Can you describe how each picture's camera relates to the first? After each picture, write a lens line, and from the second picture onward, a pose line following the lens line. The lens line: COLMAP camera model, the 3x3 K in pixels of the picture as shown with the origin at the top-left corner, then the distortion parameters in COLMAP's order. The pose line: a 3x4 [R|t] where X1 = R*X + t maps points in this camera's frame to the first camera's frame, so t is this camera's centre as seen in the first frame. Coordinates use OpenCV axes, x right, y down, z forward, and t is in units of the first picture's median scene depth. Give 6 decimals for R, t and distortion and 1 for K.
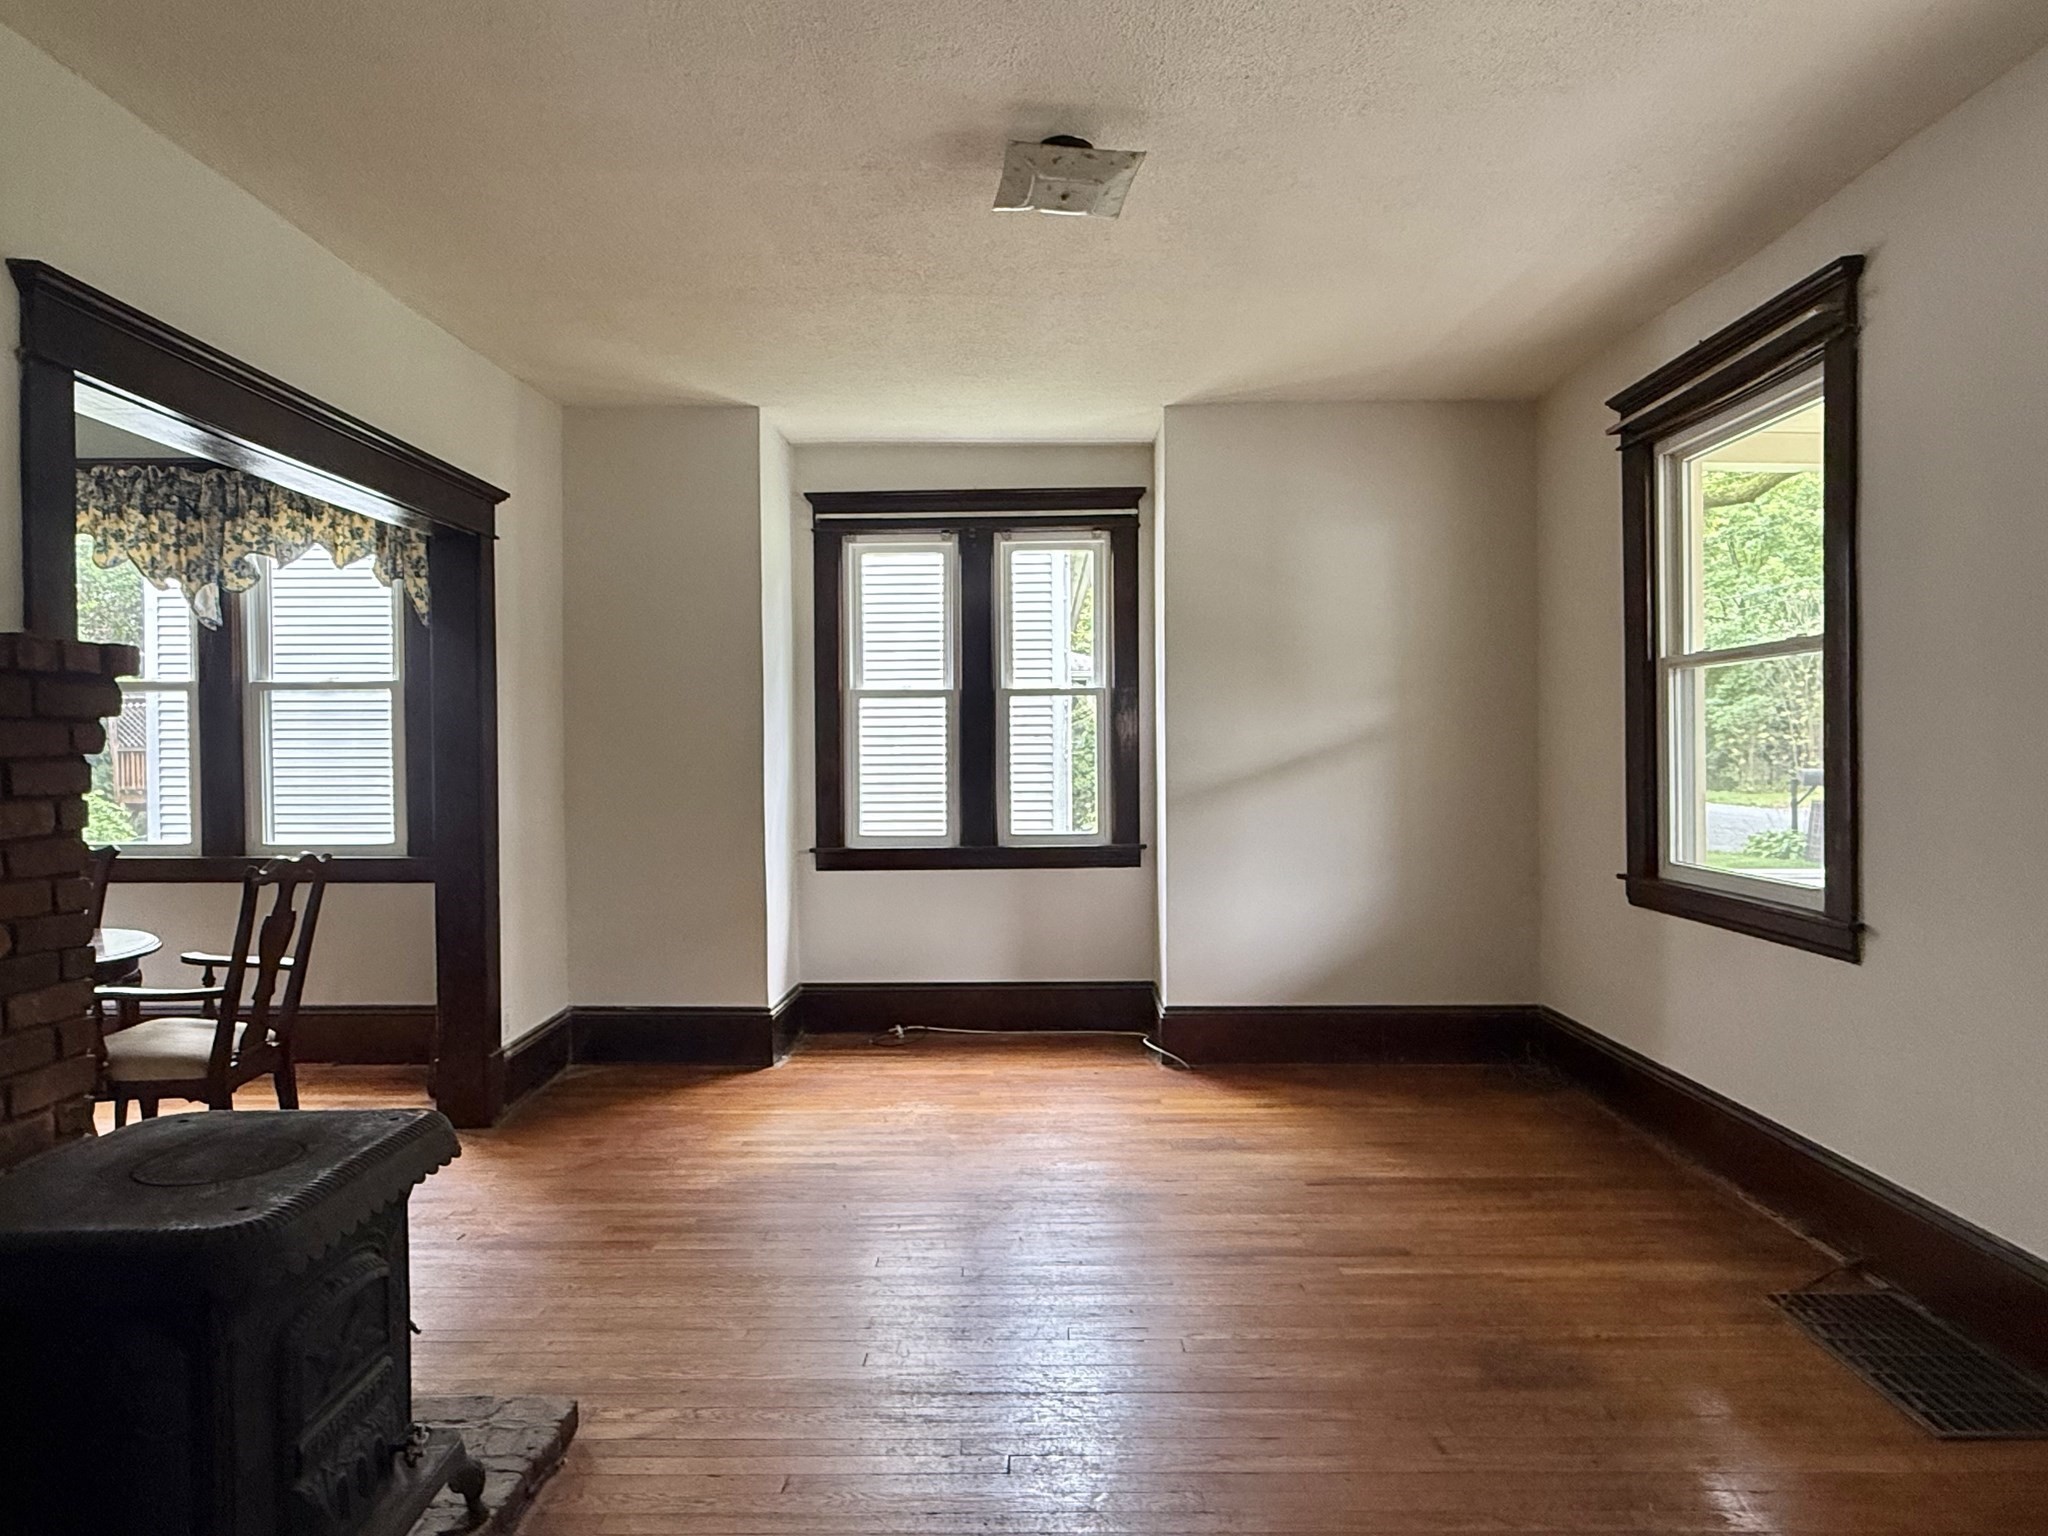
lens RADIAL K [[1272.8, 0, 1029.3], [0, 1272.8, 767.3], [0, 0, 1]] dist [-0.004994, 0.006574]
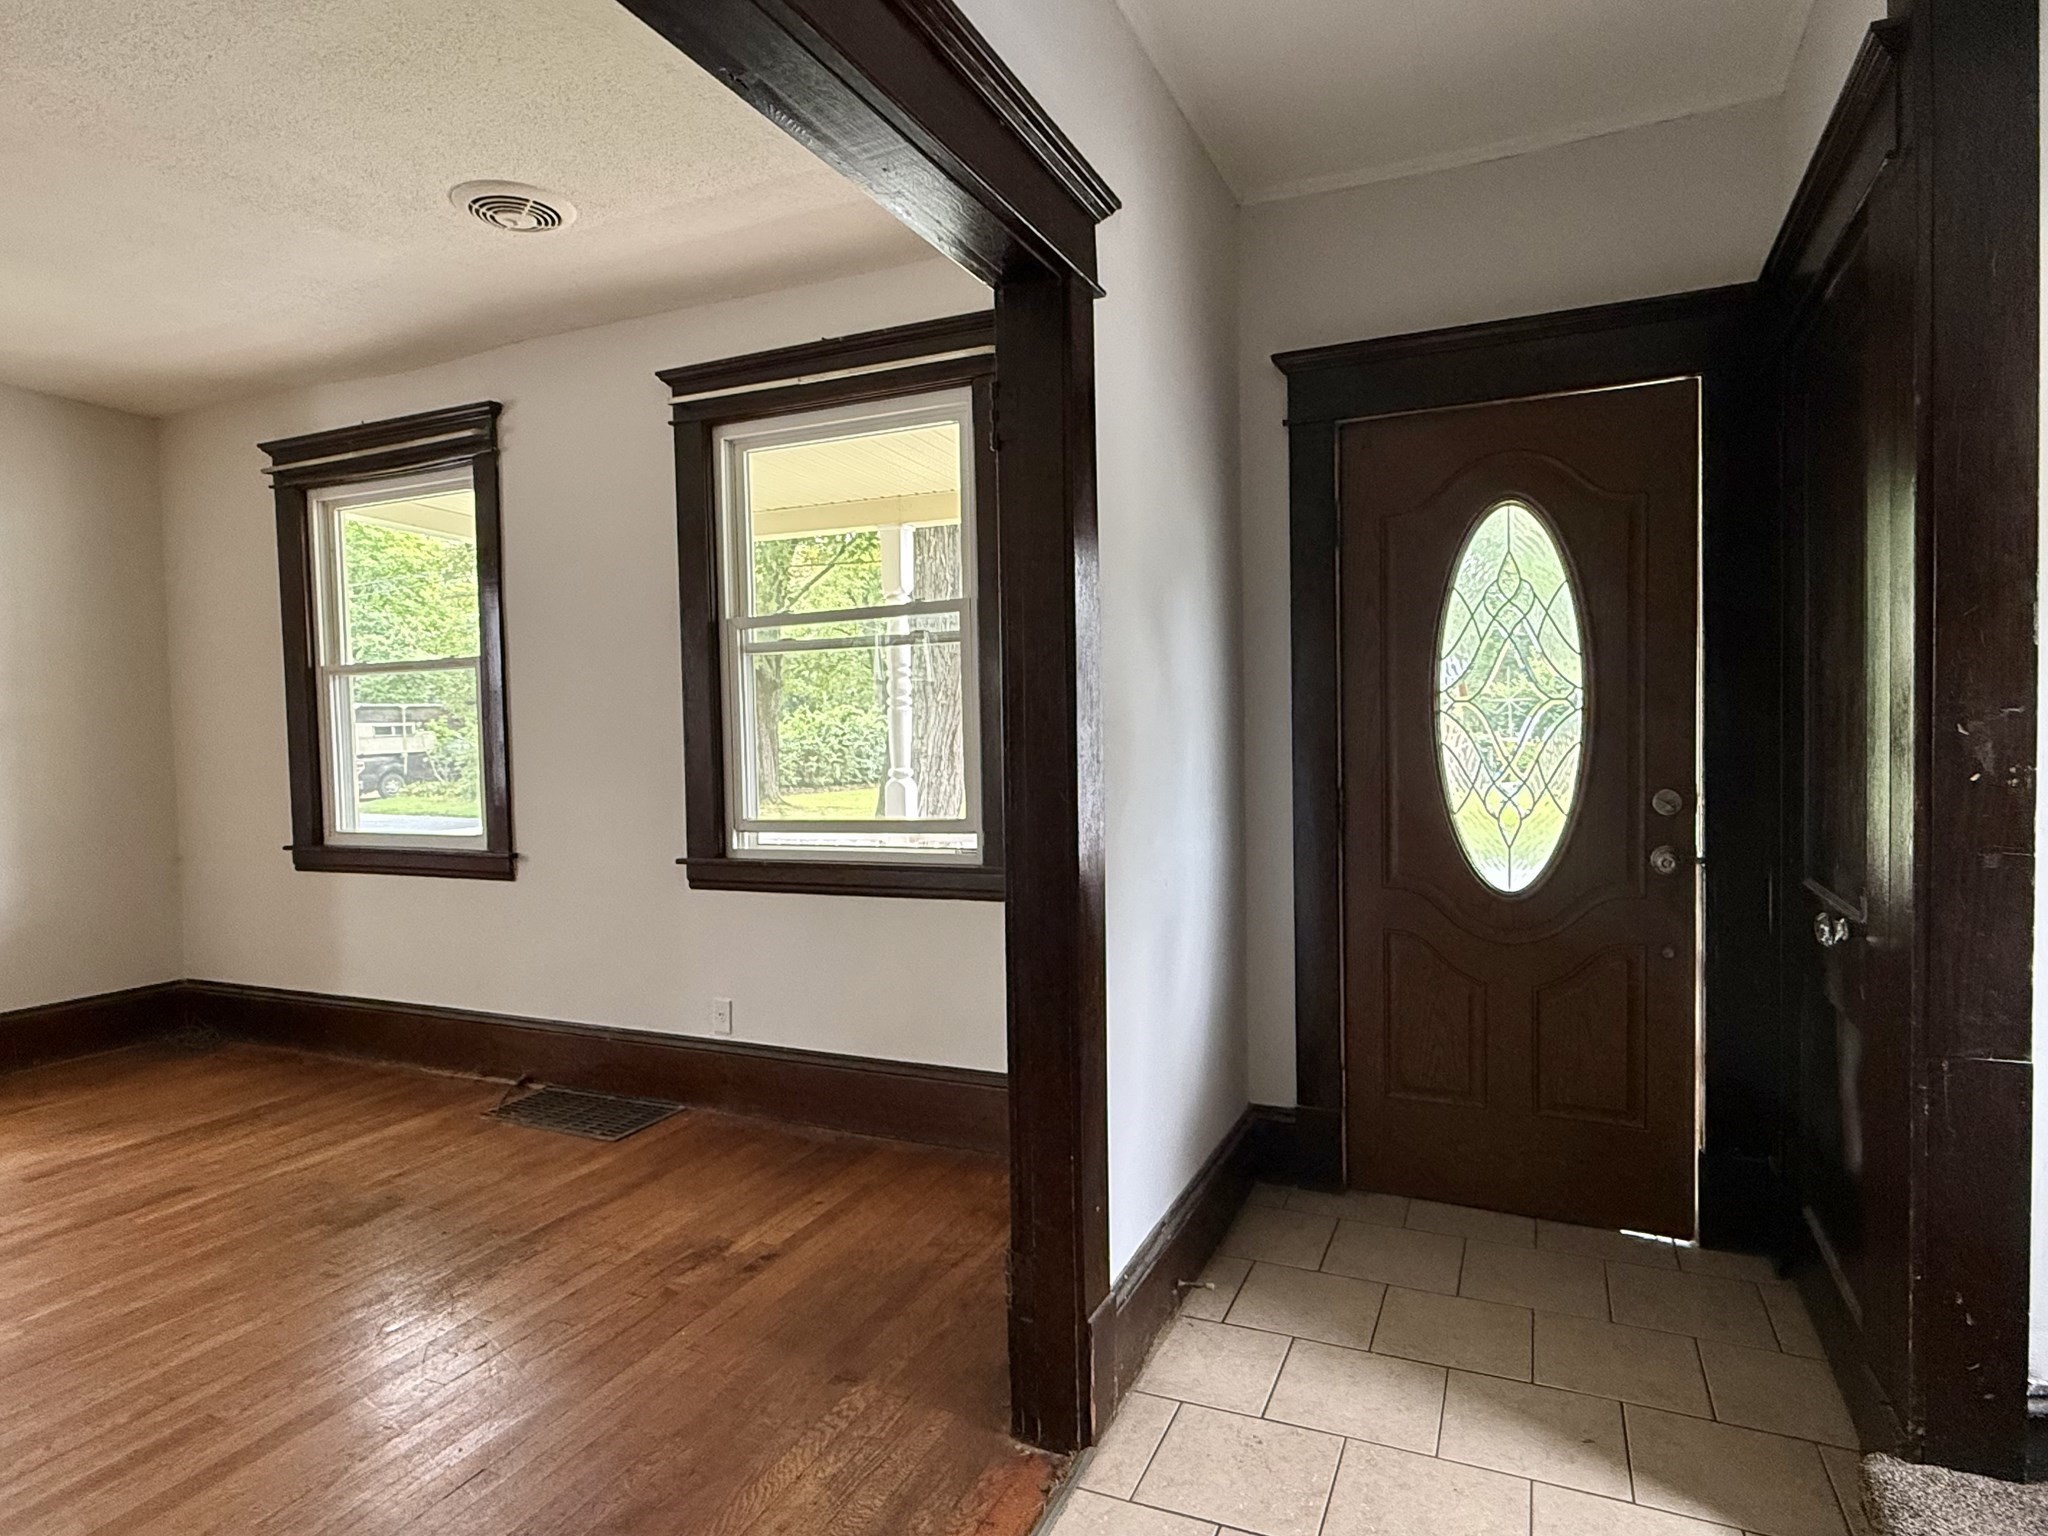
lens RADIAL K [[1148.0, 0, 1011.0], [0, 1148.0, 768.9], [0, 0, 1]] dist [0.006114, -0.000021]
pose [[0.406553, -0.027173, 0.913223, -0.305459], [0.028491, 0.999449, 0.017055, 0.015968], [-0.913183, 0.019085, 0.407103, -0.073292]]
